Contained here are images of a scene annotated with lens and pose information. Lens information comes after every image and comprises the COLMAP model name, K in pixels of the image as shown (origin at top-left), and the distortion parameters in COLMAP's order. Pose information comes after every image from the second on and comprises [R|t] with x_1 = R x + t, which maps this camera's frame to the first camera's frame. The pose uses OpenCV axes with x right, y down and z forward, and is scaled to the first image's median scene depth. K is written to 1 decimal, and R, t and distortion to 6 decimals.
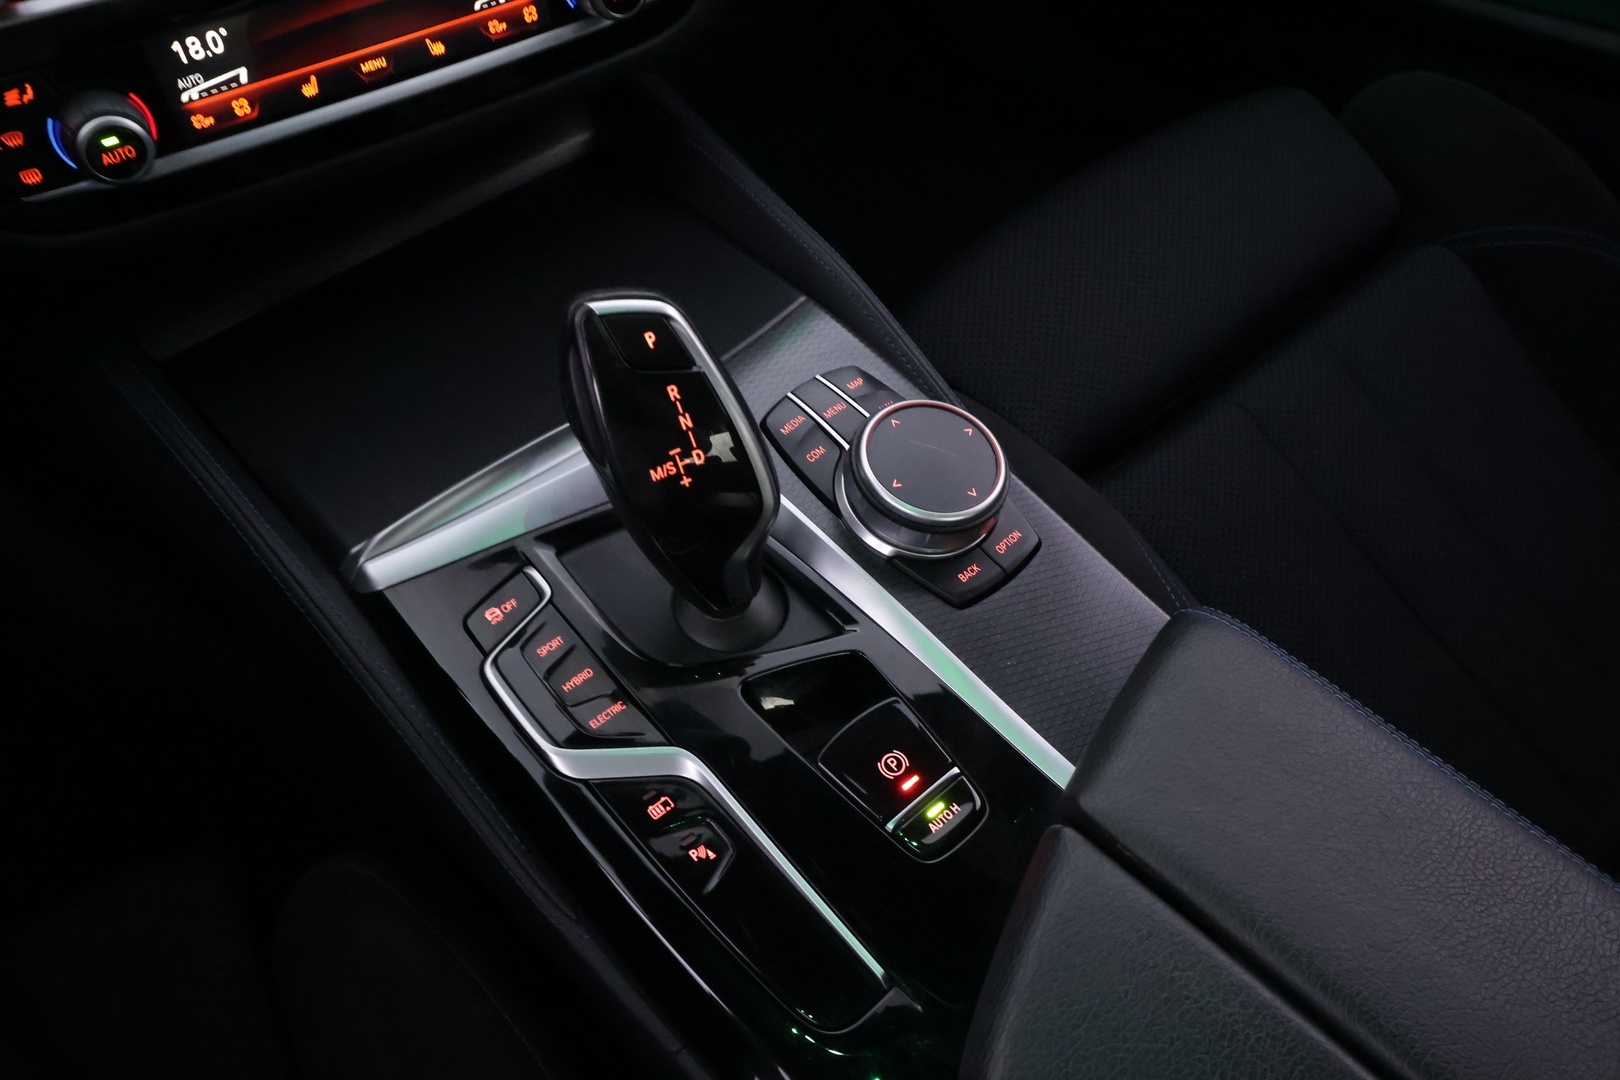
lens RADIAL K [[1283.8, 0, 842.6], [0, 1283.8, 572.3], [0, 0, 1]] dist [-0.013806, 0.011532]
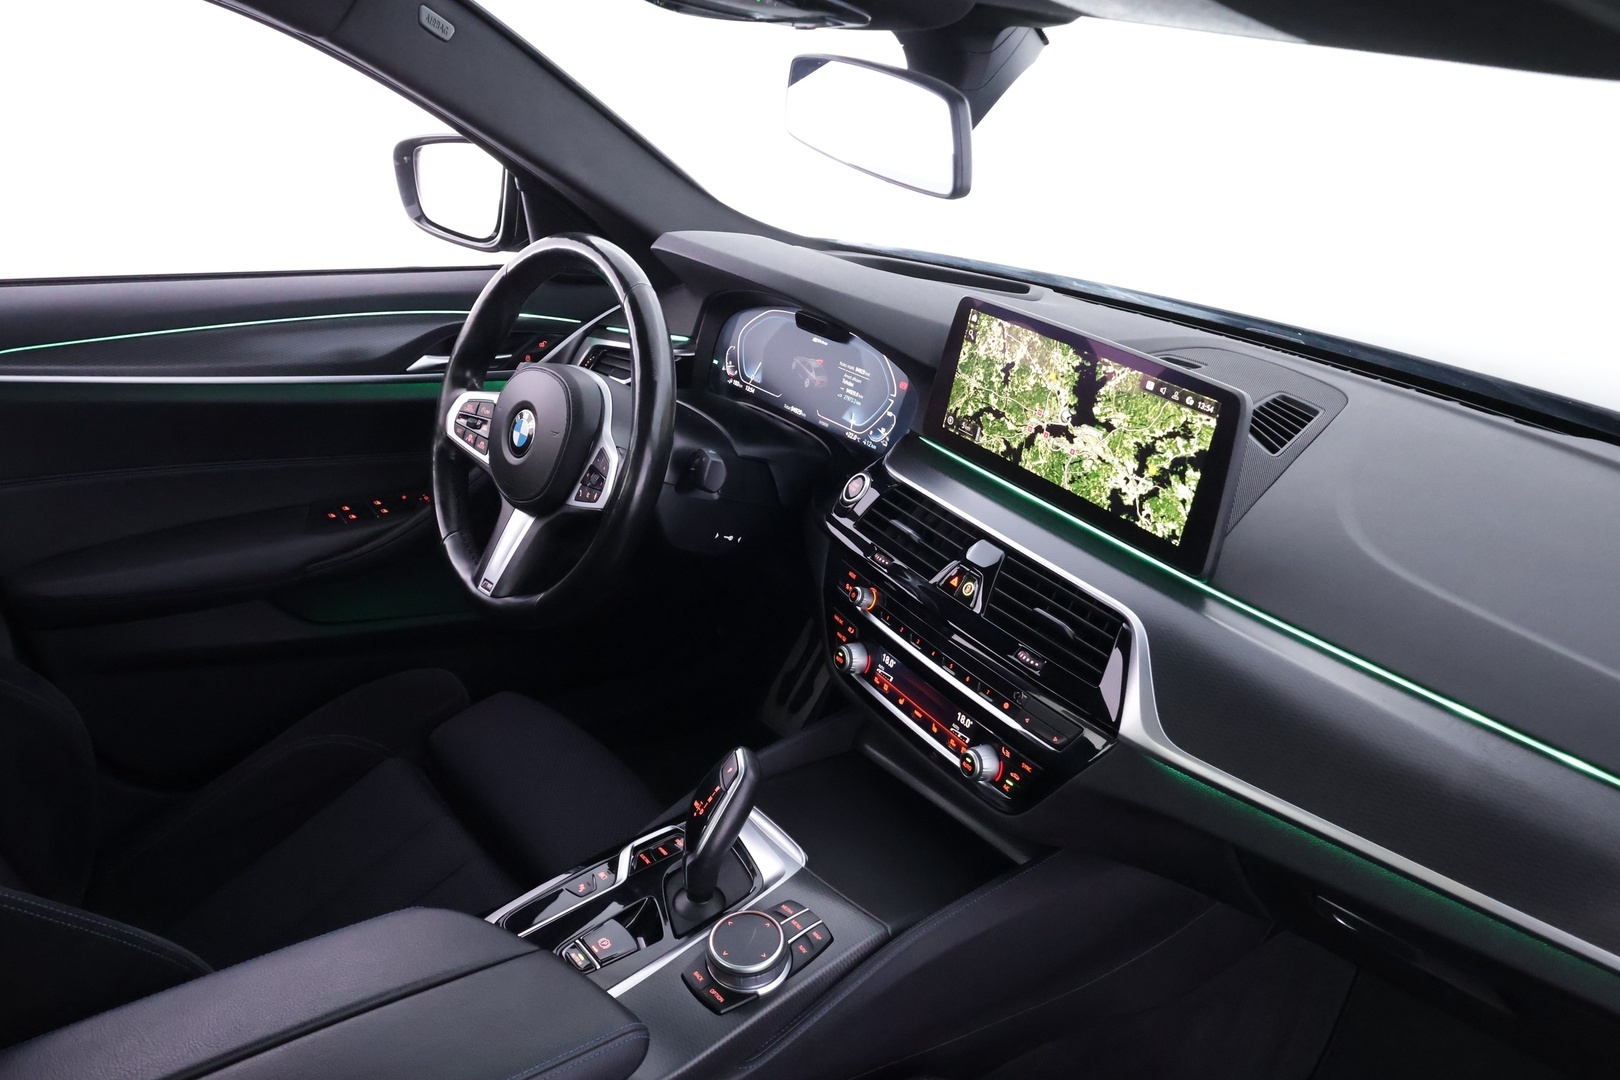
lens RADIAL K [[1286.2, 0, 817.5], [0, 1286.2, 545.9], [0, 0, 1]] dist [-0.010050, 0.004129]
pose [[-0.063498, 0.383523, -0.921346, 1.751369], [-0.824408, 0.500126, 0.265002, -1.065618], [0.562423, 0.776392, 0.284423, 0.004584]]
